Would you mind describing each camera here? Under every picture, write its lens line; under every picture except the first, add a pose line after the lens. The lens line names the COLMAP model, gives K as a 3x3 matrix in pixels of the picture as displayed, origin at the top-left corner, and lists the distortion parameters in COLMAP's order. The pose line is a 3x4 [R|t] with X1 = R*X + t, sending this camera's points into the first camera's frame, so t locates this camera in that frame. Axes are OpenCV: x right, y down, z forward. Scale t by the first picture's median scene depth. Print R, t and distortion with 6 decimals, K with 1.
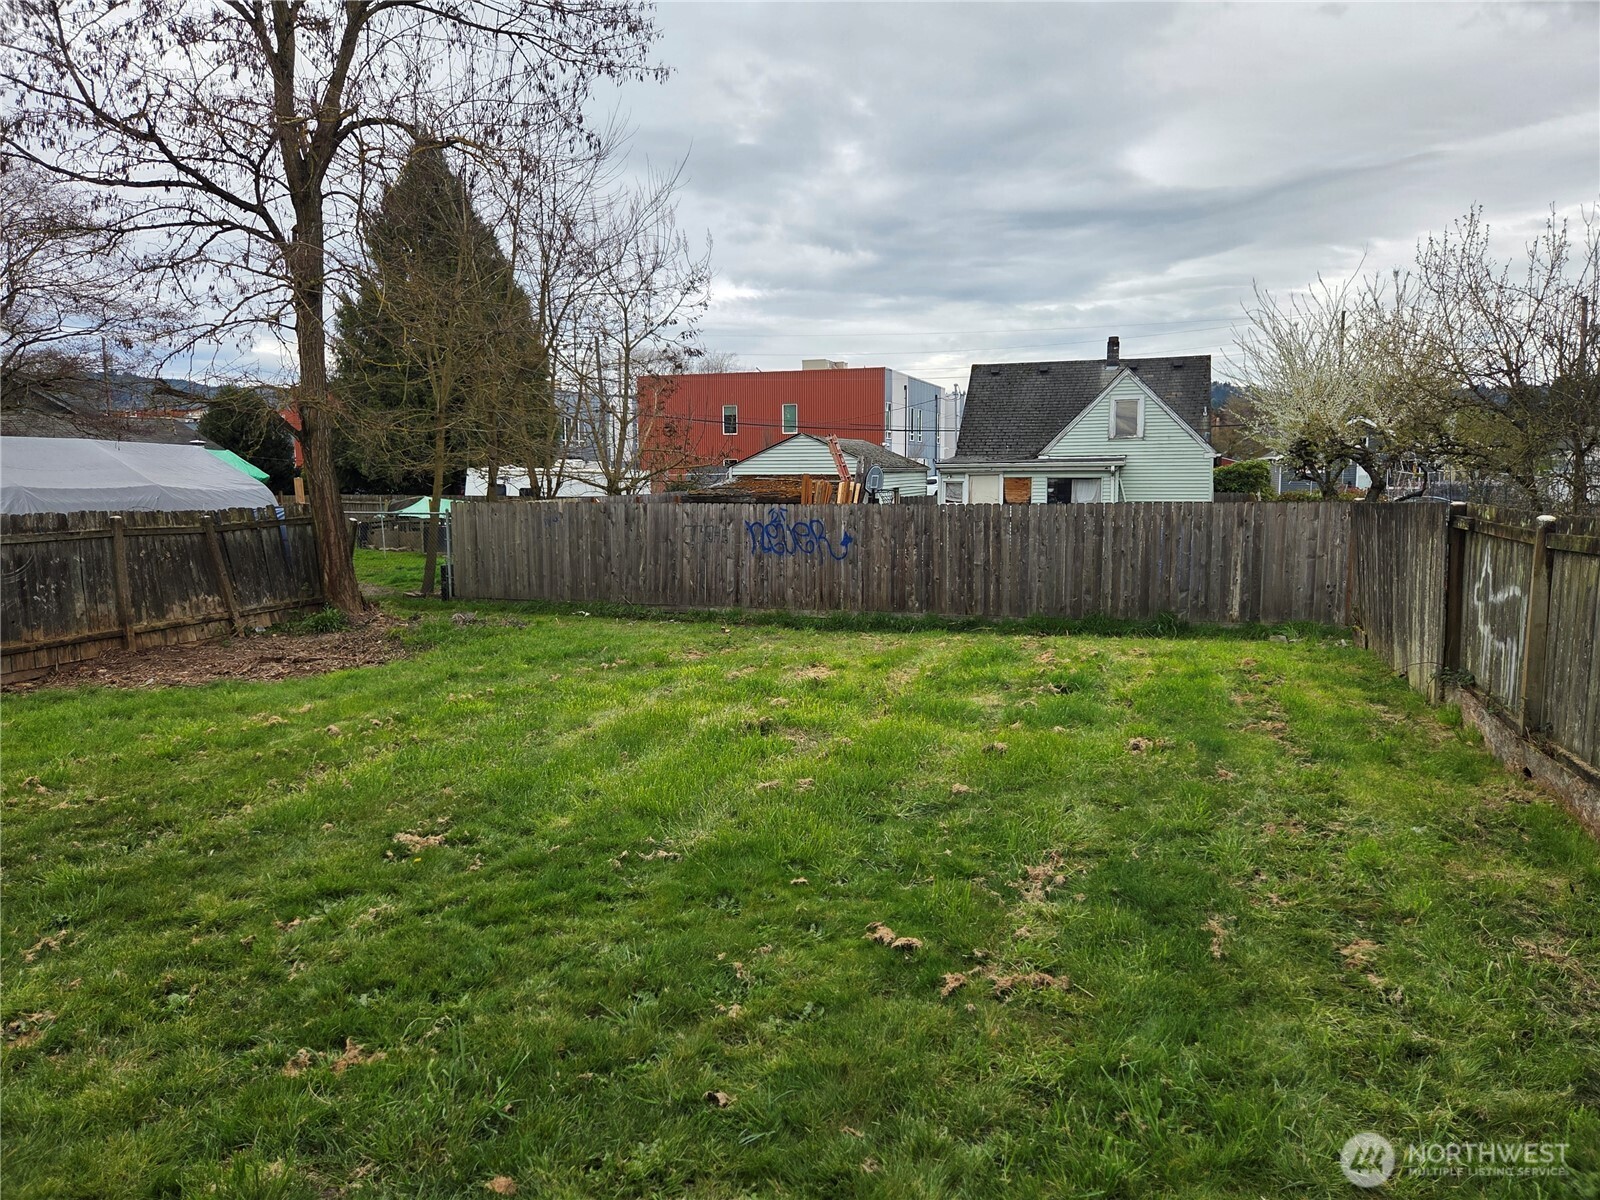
lens RADIAL K [[1078.1, 0, 797.7], [0, 1078.1, 594.4], [0, 0, 1]] dist [0.055268, -0.043121]
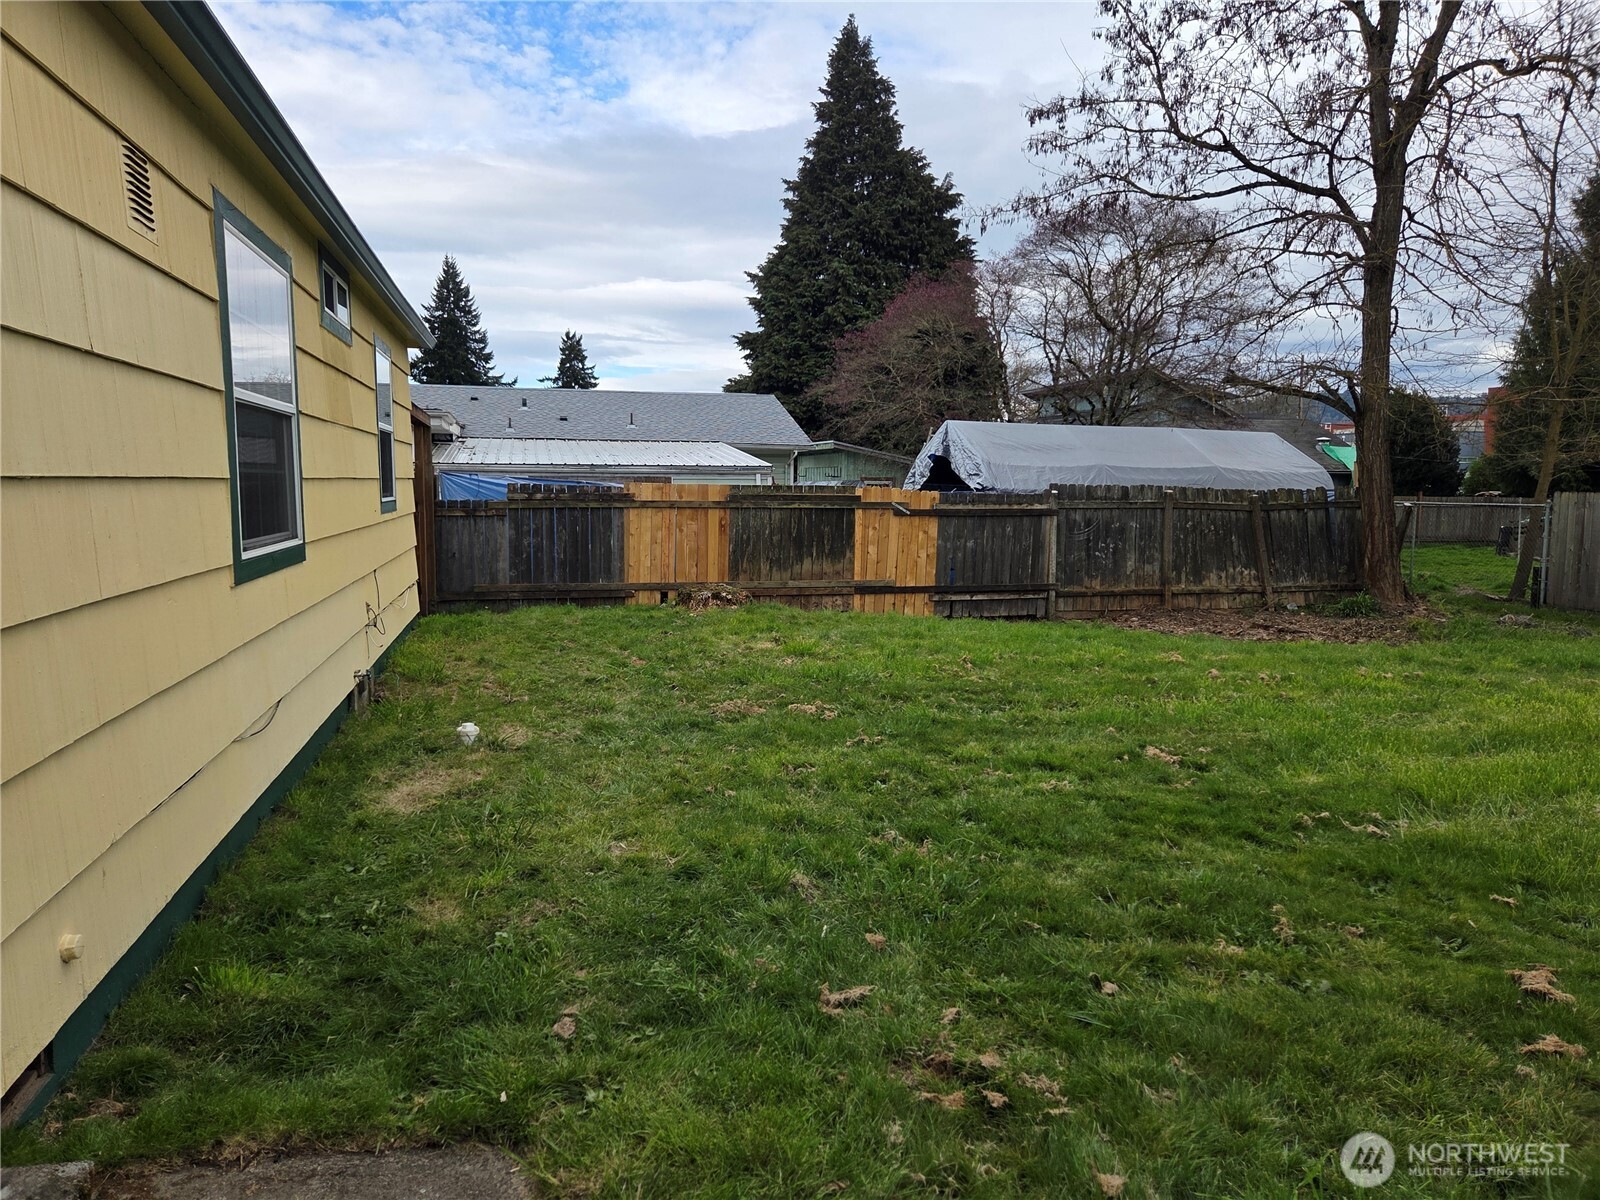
lens RADIAL K [[1078.1, 0, 797.6], [0, 1078.1, 600.8], [0, 0, 1]] dist [0.055268, -0.043121]
pose [[0.526037, 0.099803, -0.844585, 0.153375], [-0.107960, 0.992893, 0.050087, 0.029841], [0.843582, 0.064834, 0.533073, 0.066222]]
